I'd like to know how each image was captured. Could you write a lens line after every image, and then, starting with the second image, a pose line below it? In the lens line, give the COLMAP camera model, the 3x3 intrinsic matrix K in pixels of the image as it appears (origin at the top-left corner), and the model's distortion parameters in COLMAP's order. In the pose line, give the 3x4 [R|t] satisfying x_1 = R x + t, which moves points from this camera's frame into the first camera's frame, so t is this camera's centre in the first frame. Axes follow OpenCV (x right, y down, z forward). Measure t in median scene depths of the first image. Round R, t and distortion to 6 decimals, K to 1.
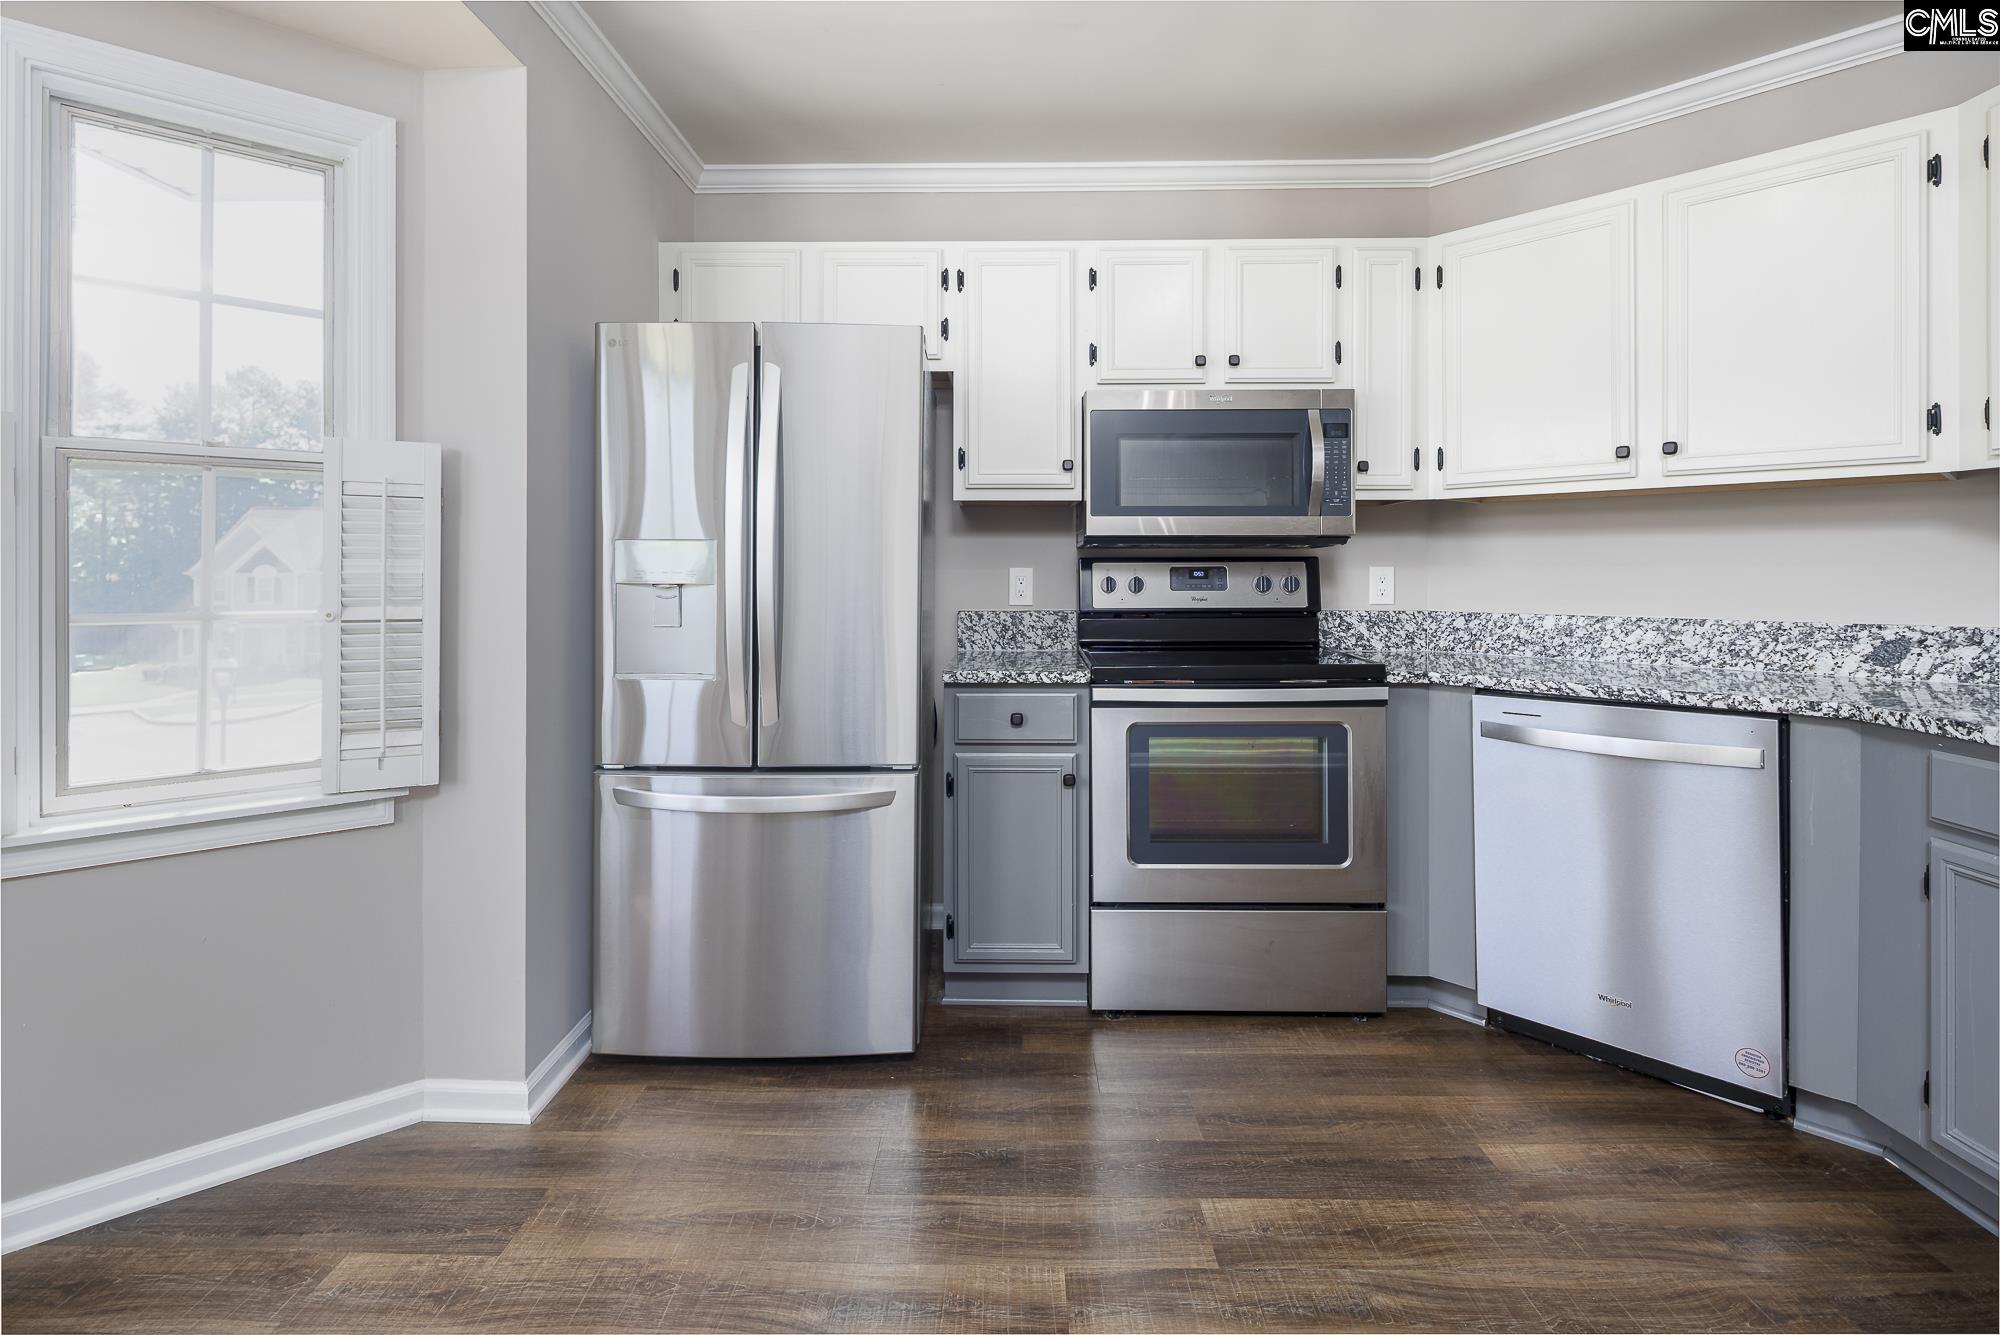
lens RADIAL K [[969.7, 0, 1036.5], [0, 969.7, 604.6], [0, 0, 1]] dist [0.009716, -0.005641]
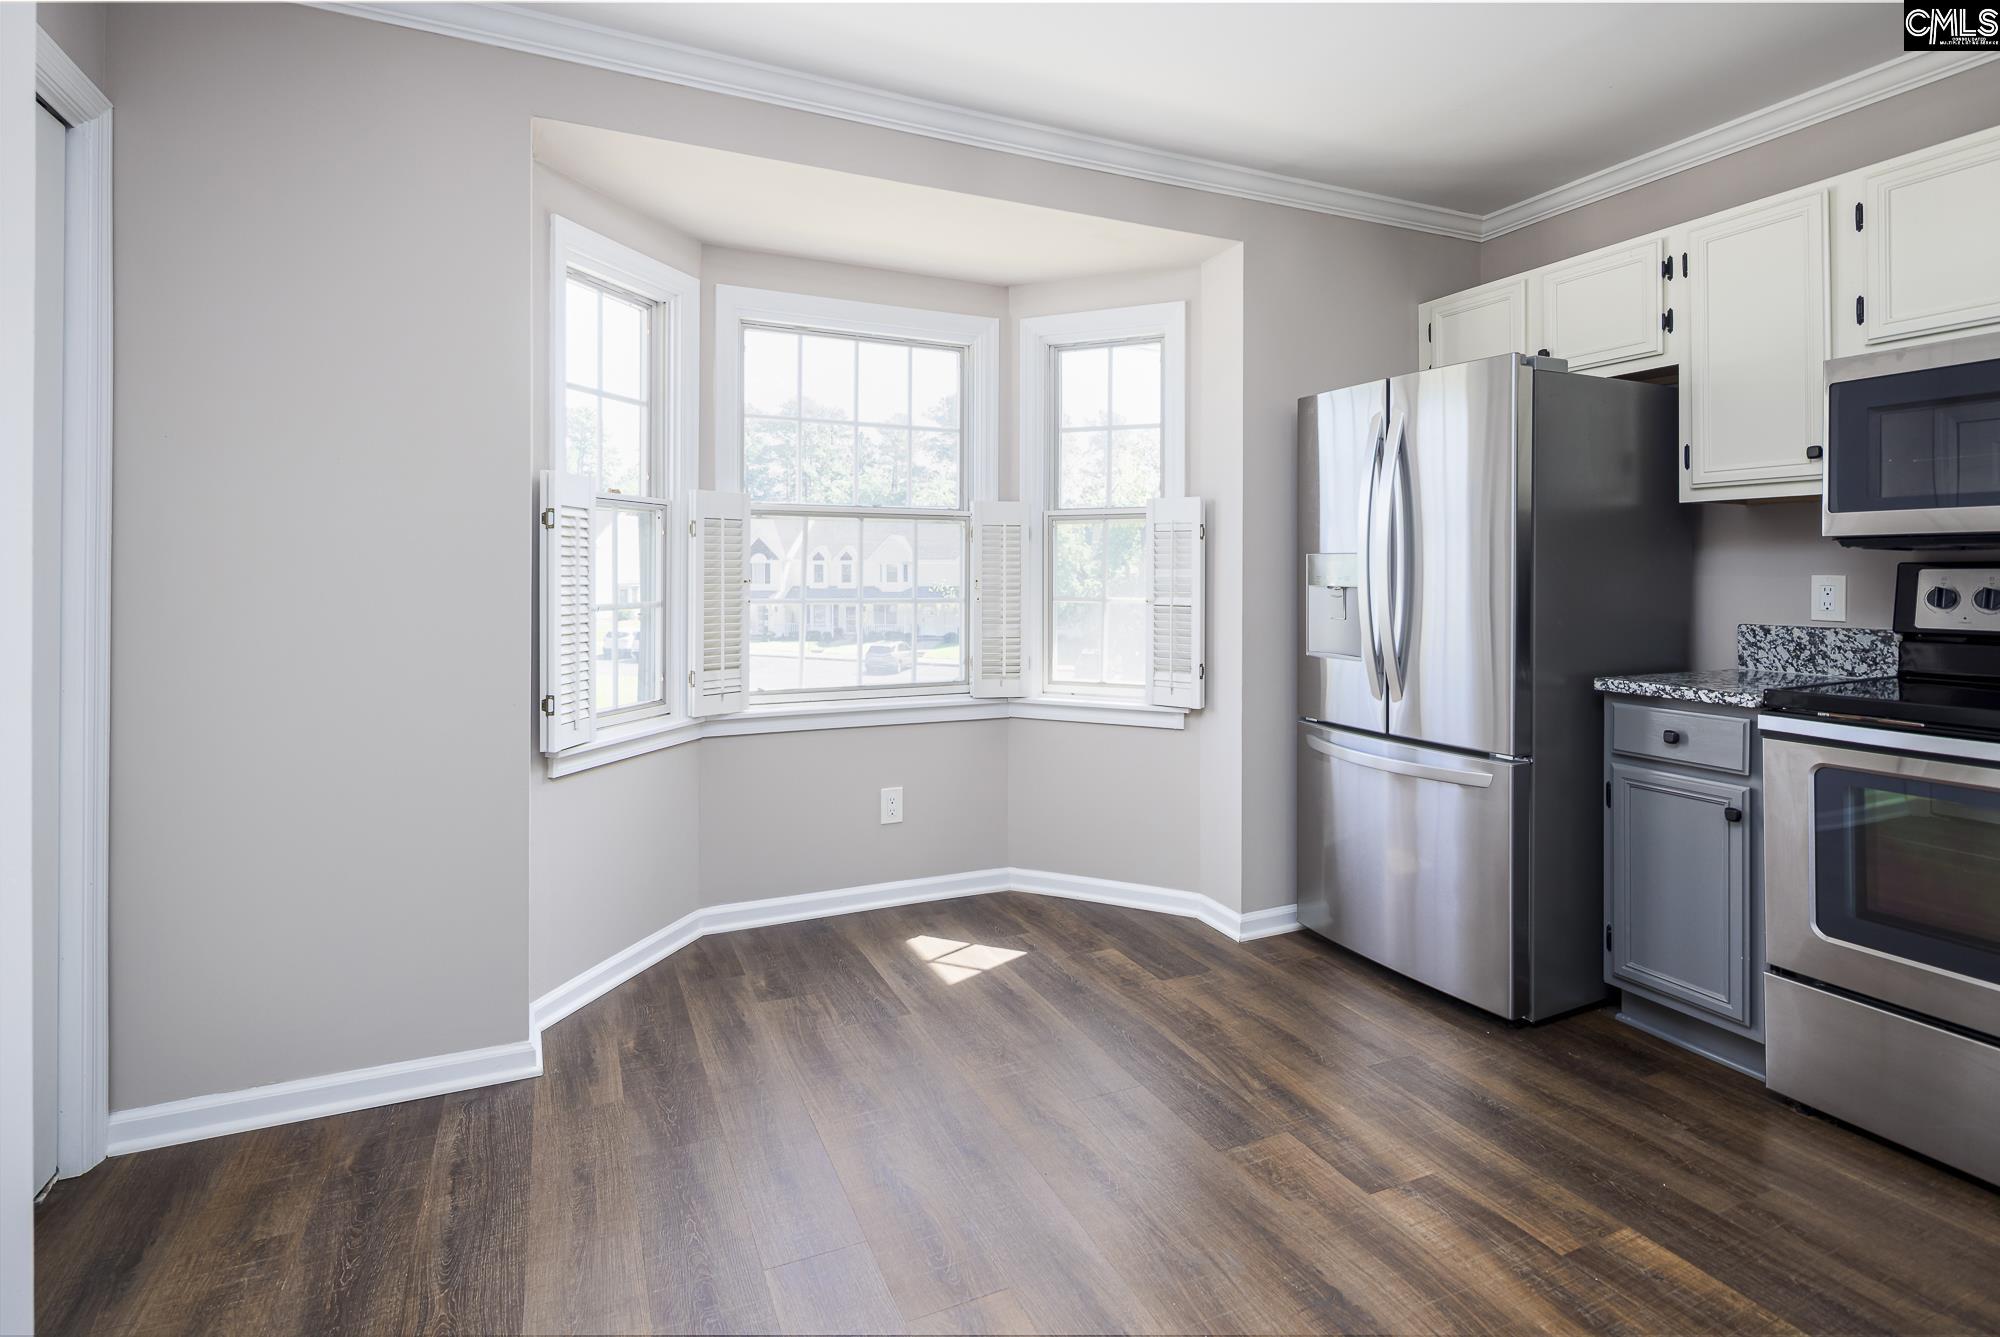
lens RADIAL K [[969.7, 0, 999.9], [0, 969.7, 651.5], [0, 0, 1]] dist [0.009716, -0.005641]
pose [[0.431372, 0.074859, -0.899063, 0.542750], [-0.035899, 0.997187, 0.065805, -0.003269], [0.901460, 0.003888, 0.432845, 0.007109]]
